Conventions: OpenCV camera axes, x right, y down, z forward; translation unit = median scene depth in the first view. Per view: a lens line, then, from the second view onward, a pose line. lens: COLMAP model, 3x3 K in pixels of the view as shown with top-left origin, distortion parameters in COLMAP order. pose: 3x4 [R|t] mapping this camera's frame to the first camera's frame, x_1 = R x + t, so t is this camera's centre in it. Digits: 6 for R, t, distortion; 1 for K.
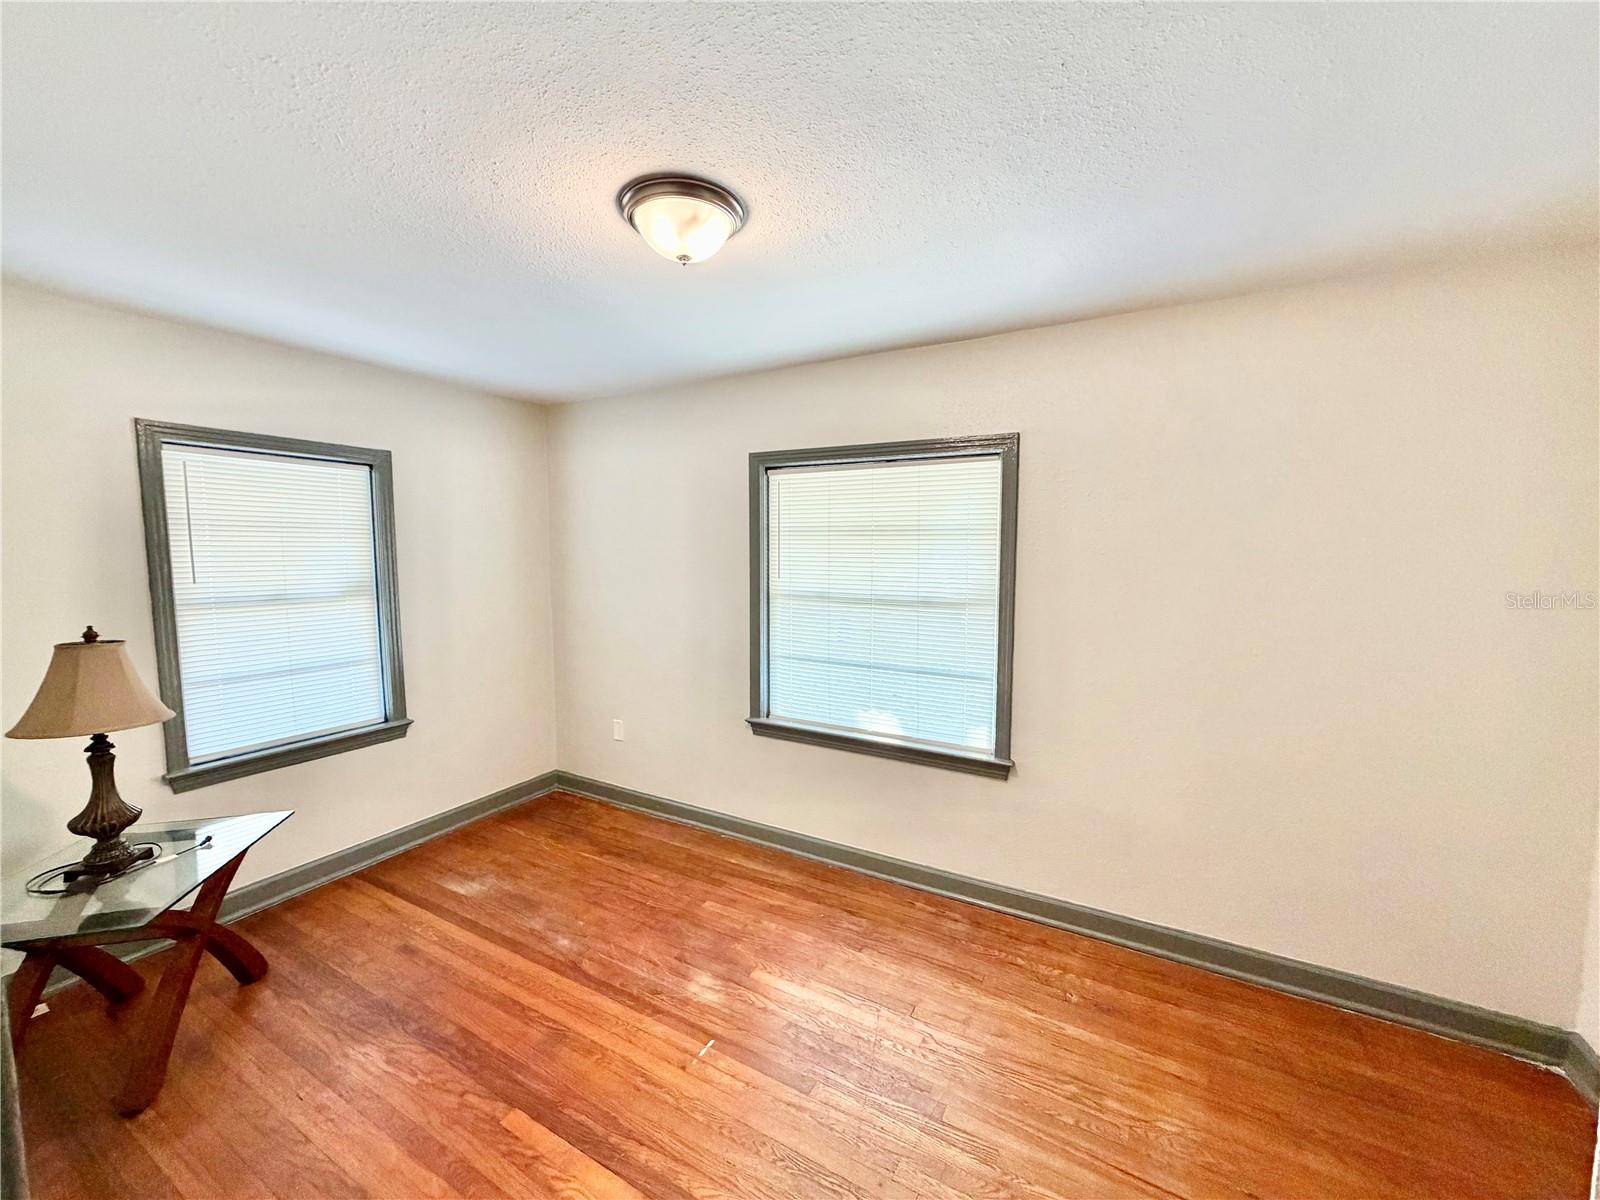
lens RADIAL K [[636.7, 0, 800.5], [0, 636.7, 603.9], [0, 0, 1]] dist [-0.002031, -0.000393]
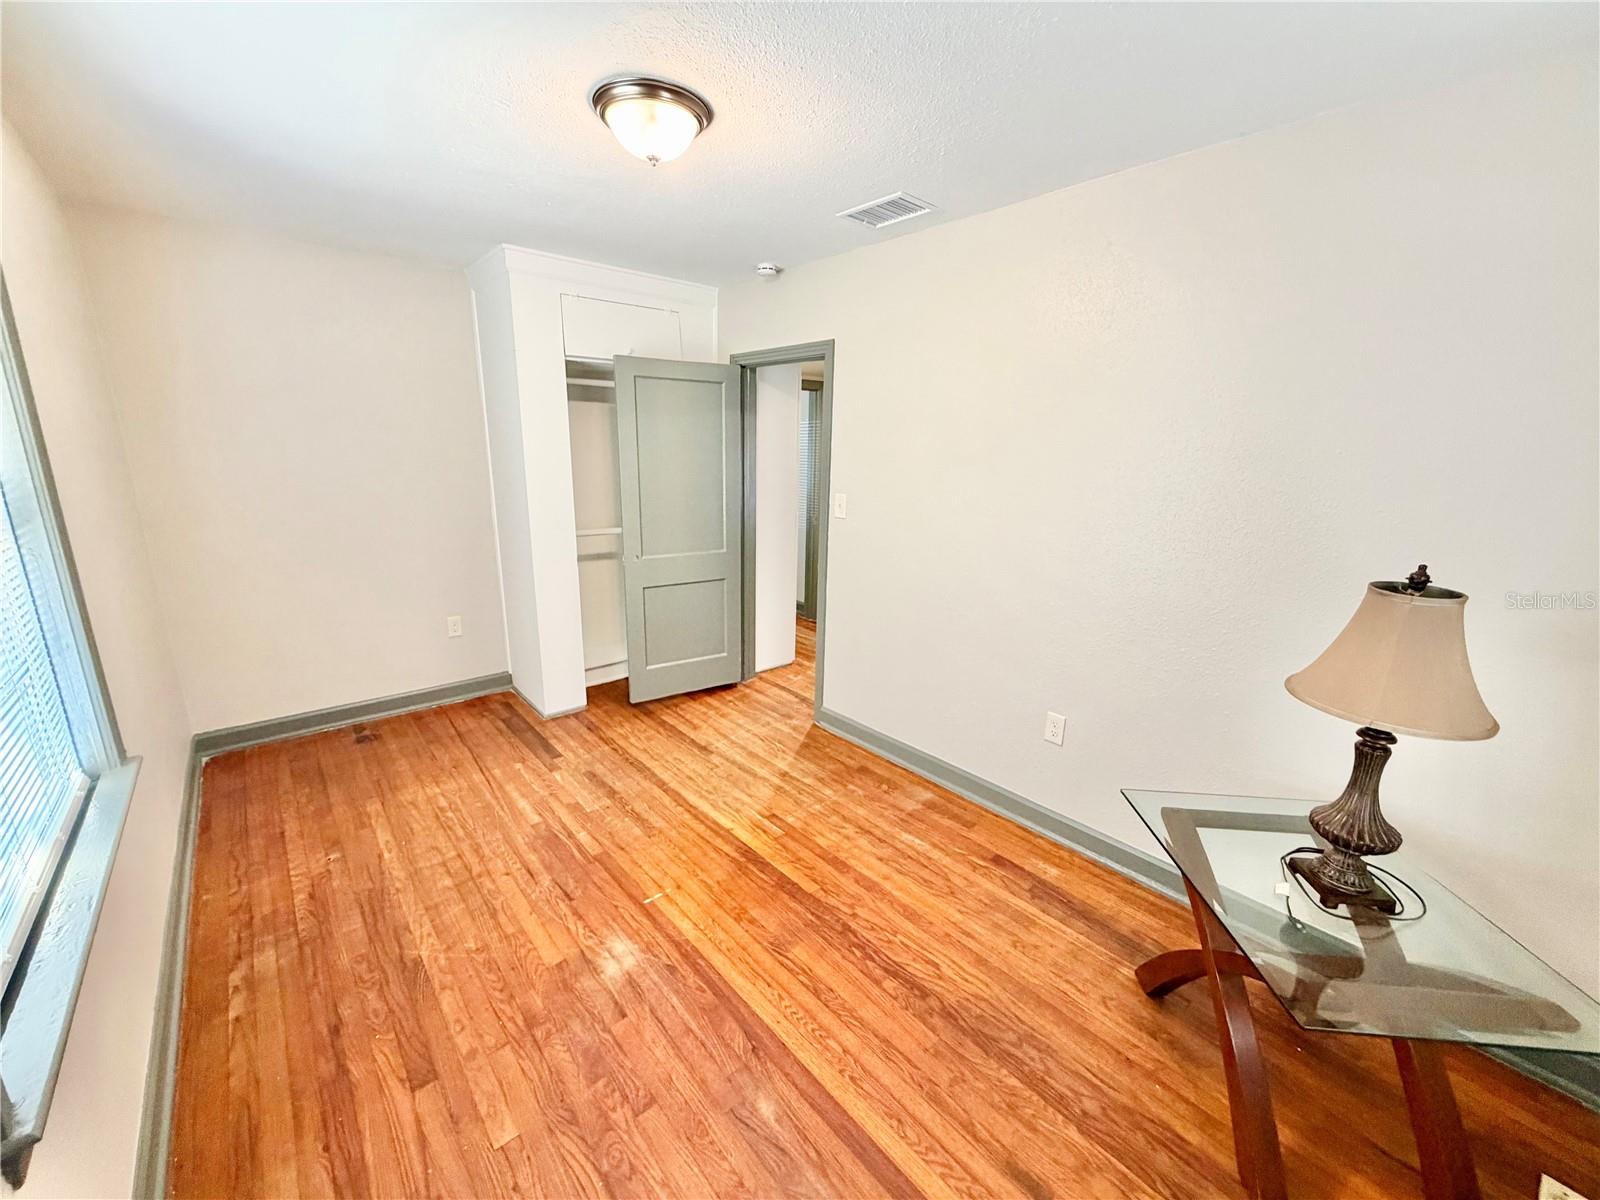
lens RADIAL K [[636.7, 0, 799.6], [0, 636.7, 601.3], [0, 0, 1]] dist [-0.002031, -0.000393]
pose [[-0.942707, -0.095791, 0.319575, -0.662972], [0.011687, 0.947824, 0.318580, -0.136769], [-0.333418, 0.304062, -0.892400, 1.671437]]
